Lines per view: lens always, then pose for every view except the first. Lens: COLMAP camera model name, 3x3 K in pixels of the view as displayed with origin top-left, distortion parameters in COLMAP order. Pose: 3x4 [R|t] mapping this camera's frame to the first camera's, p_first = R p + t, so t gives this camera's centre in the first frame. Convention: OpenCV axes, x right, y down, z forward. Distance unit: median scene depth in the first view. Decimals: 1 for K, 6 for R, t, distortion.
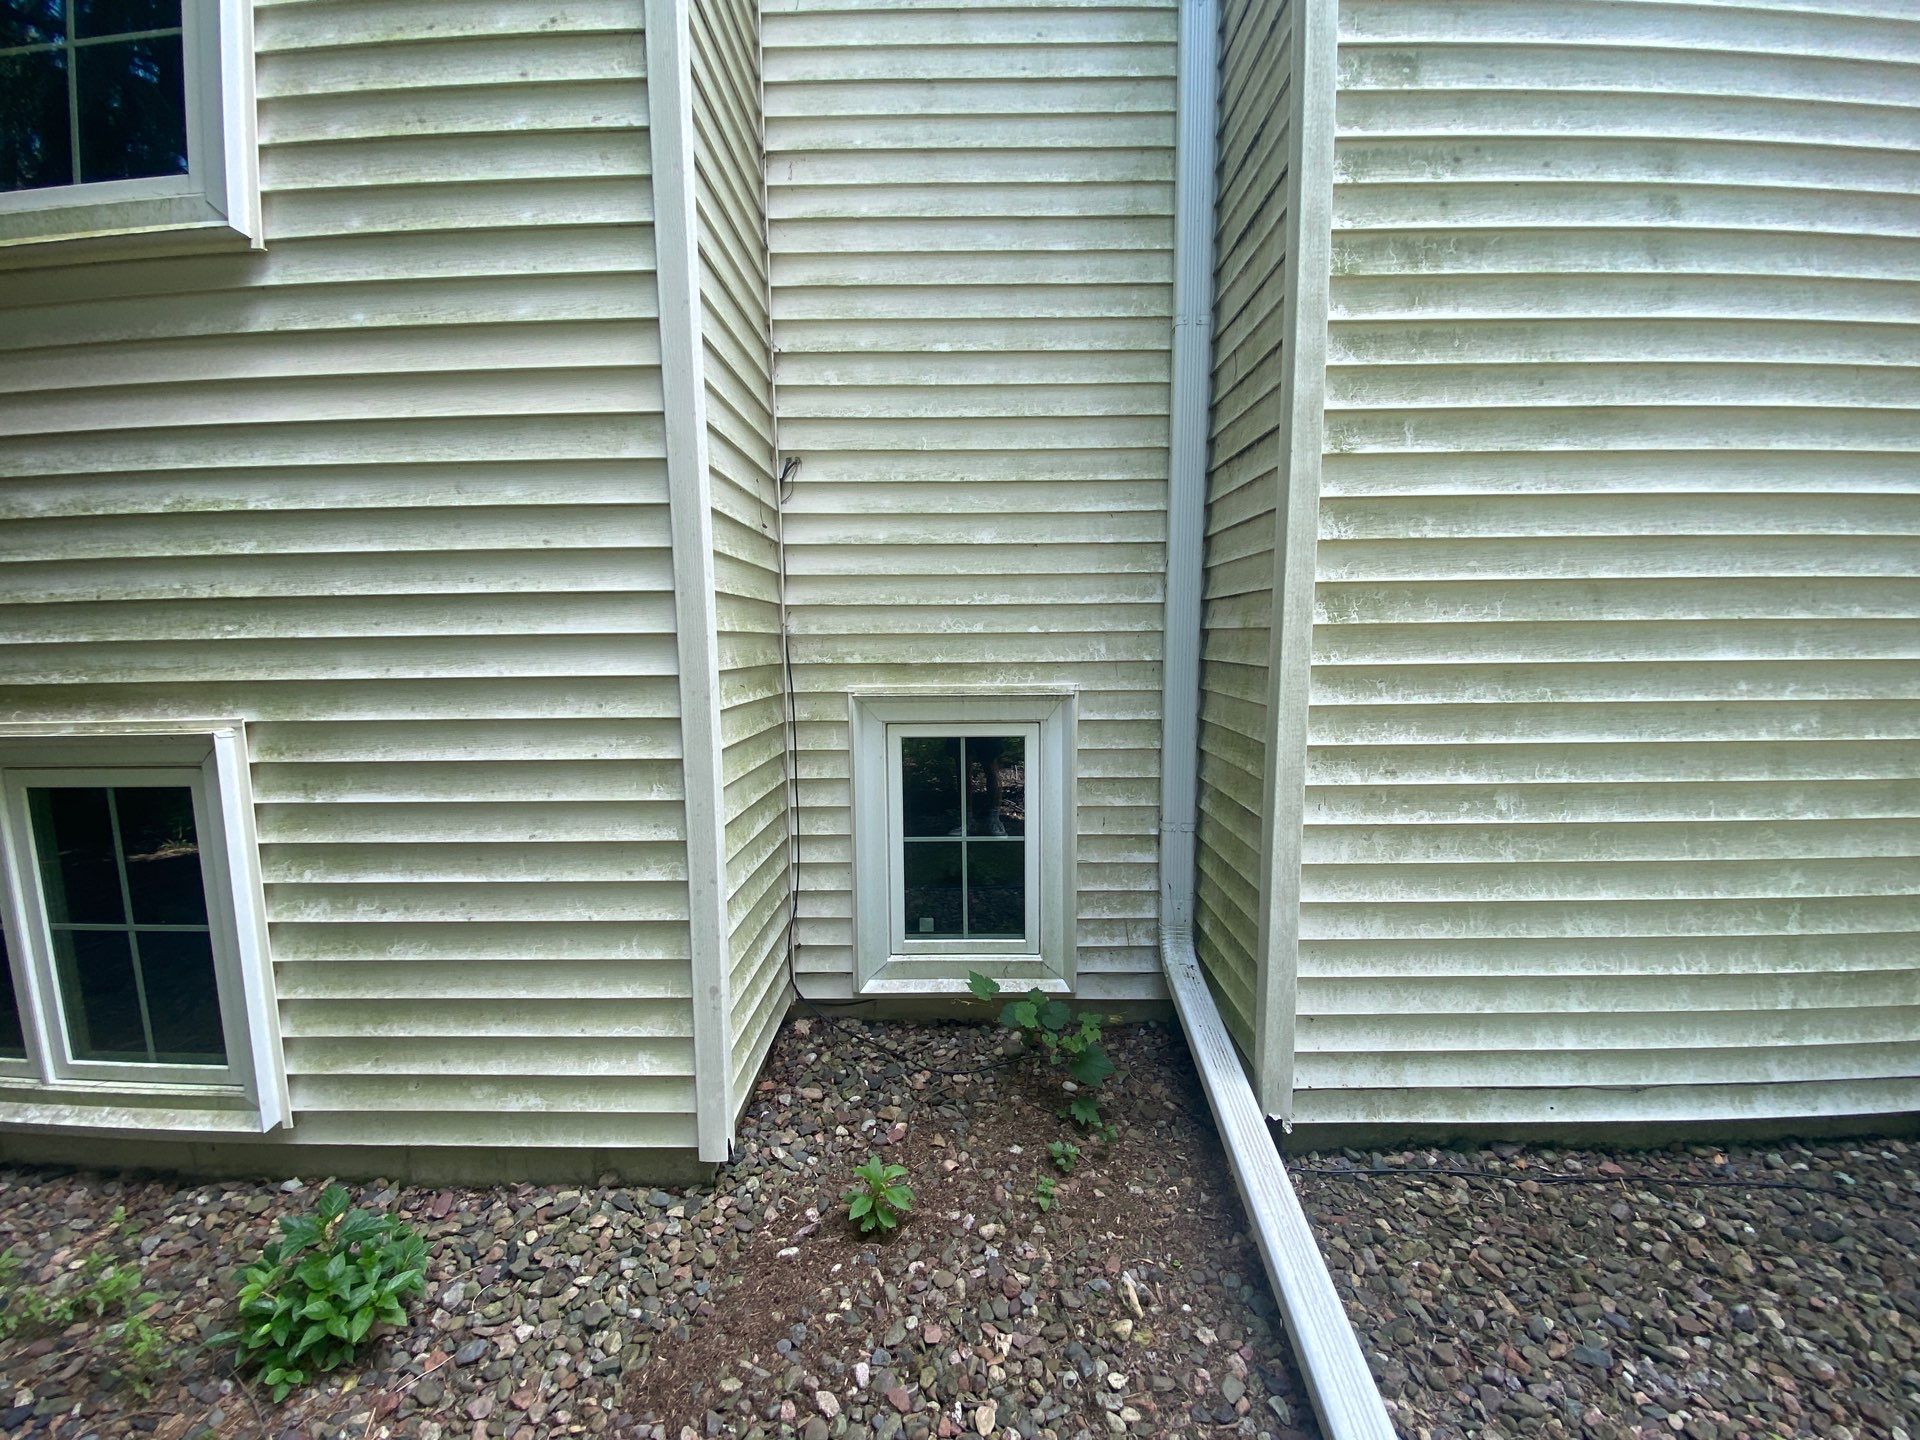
lens RADIAL K [[789.0, 0, 959.8], [0, 789.0, 729.3], [0, 0, 1]] dist [-0.004512, -0.009119]
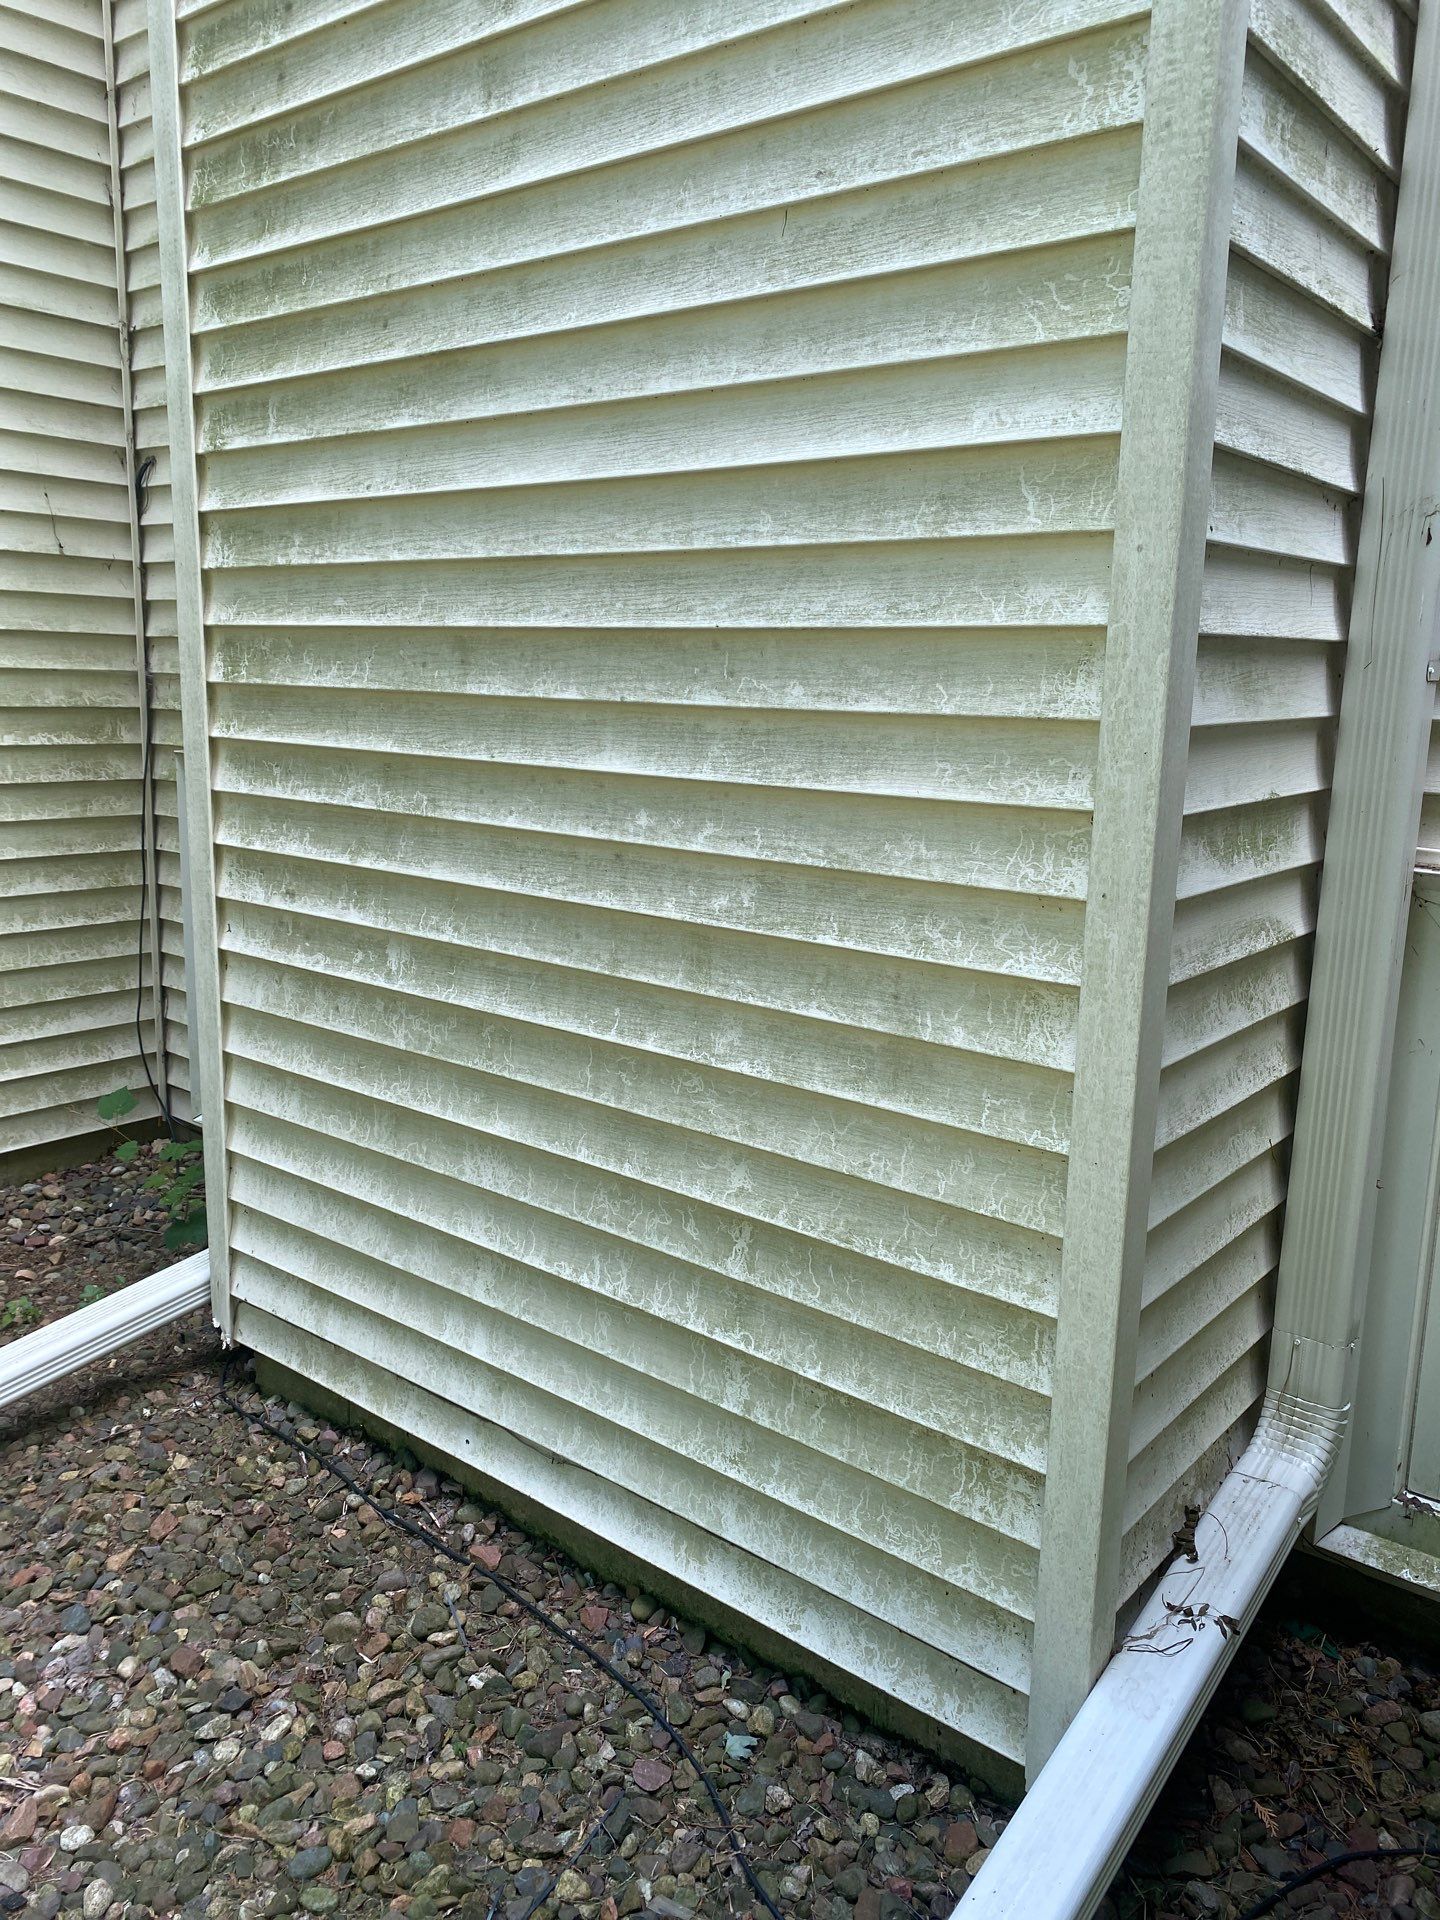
lens RADIAL K [[1495.8, 0, 734.5], [0, 1495.8, 959.3], [0, 0, 1]] dist [0.043021, -0.047550]
pose [[0.779738, 0.149474, -0.608002, 1.745401], [-0.107179, 0.988617, 0.105594, -0.076046], [0.616864, -0.017171, 0.786882, 0.165246]]
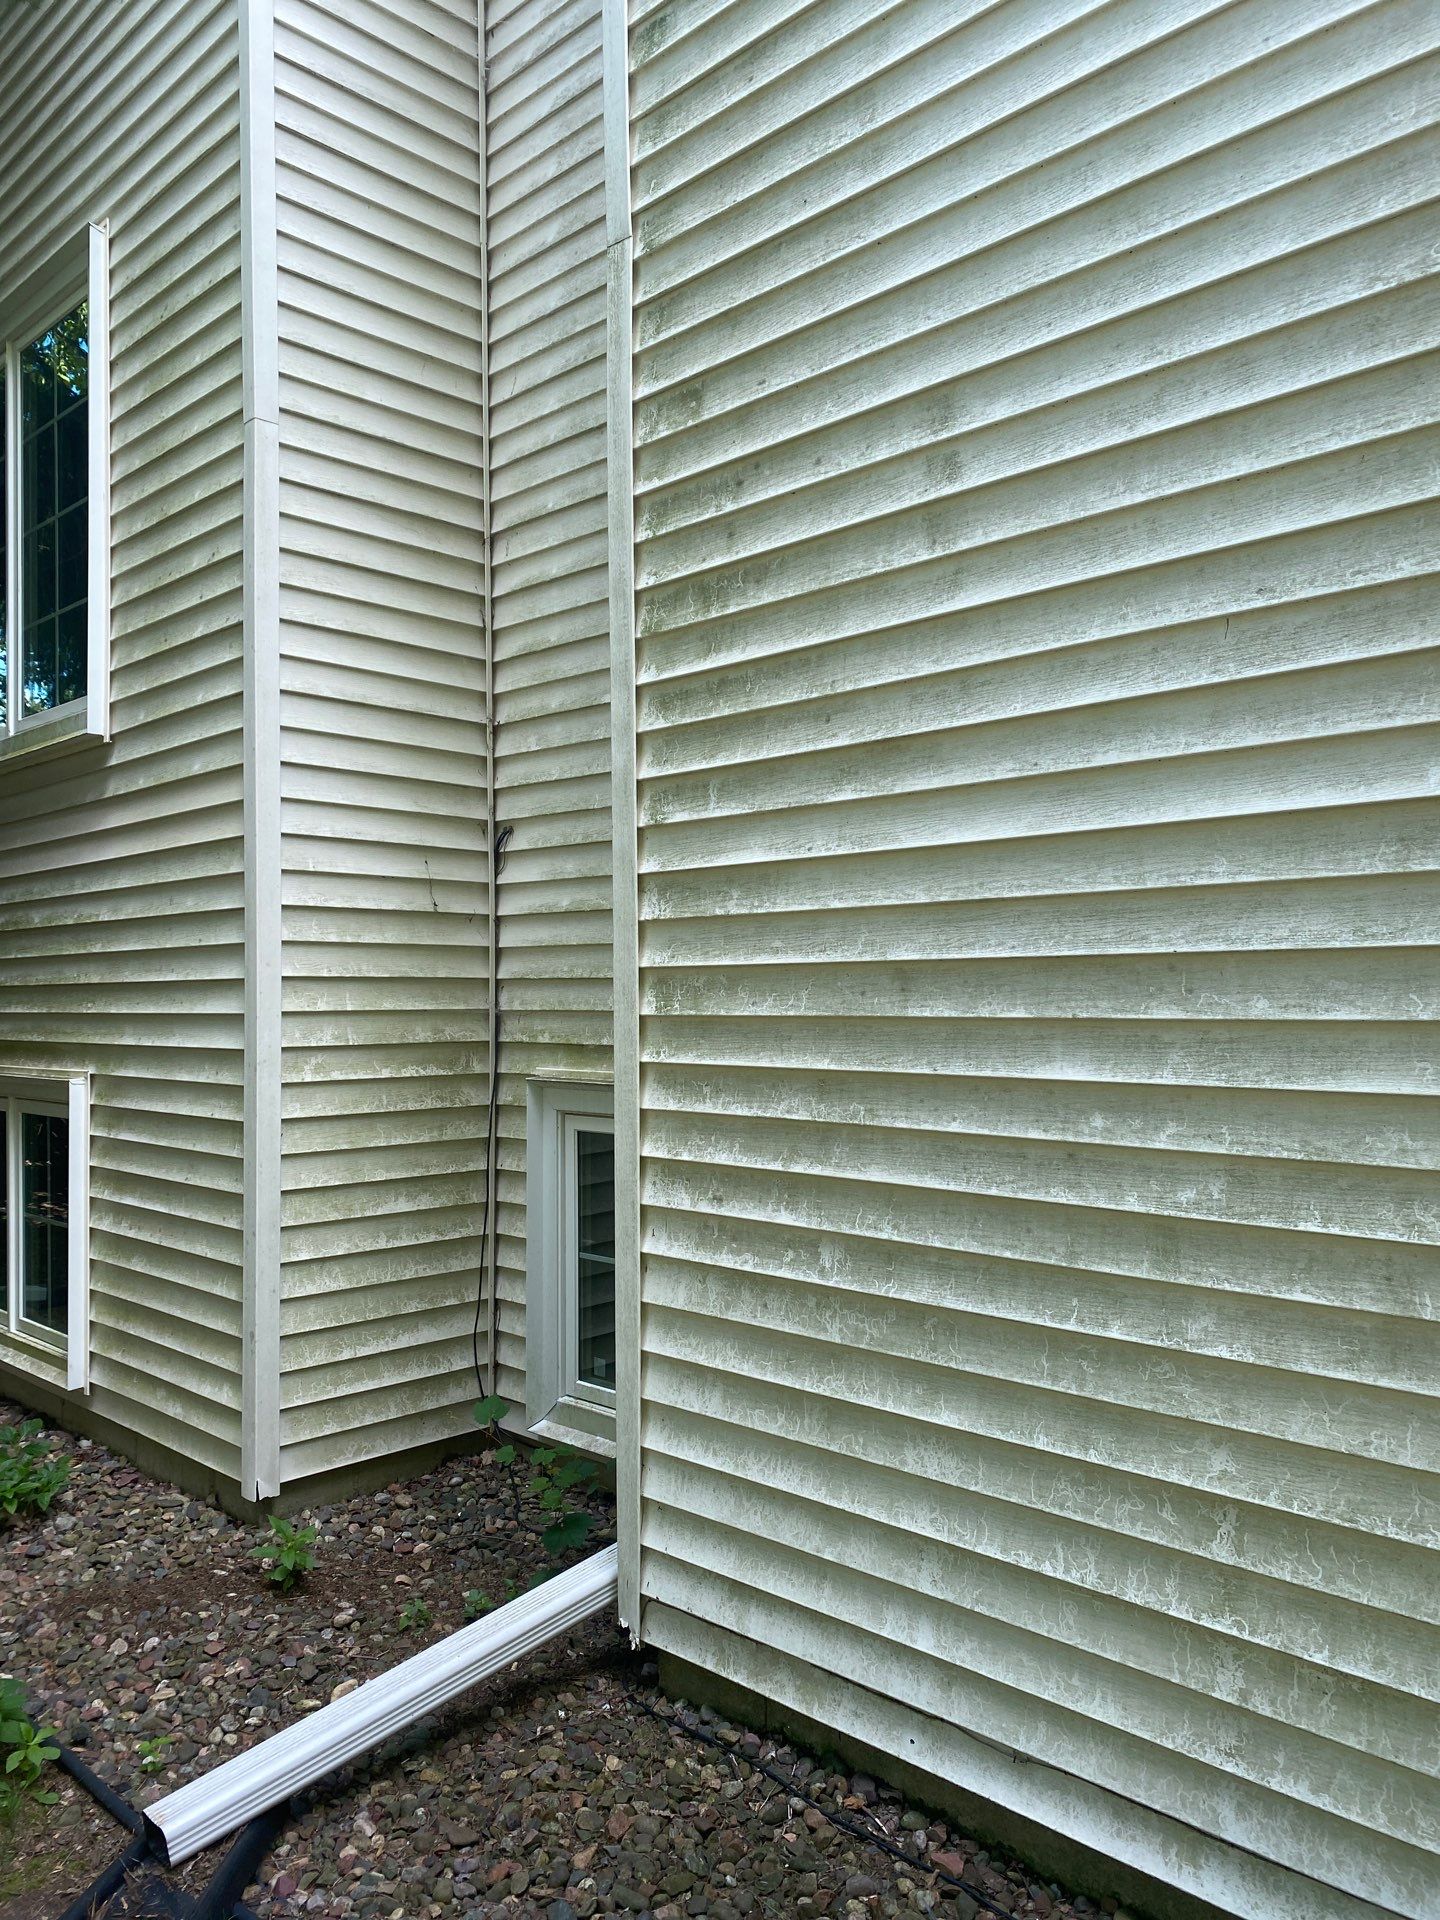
lens RADIAL K [[1495.8, 0, 708.1], [0, 1495.8, 954.0], [0, 0, 1]] dist [0.043021, -0.047550]
pose [[0.712193, -0.011378, -0.701892, 1.646722], [-0.082259, 0.991627, -0.099541, -0.042077], [0.697148, 0.128630, 0.705294, -0.122455]]
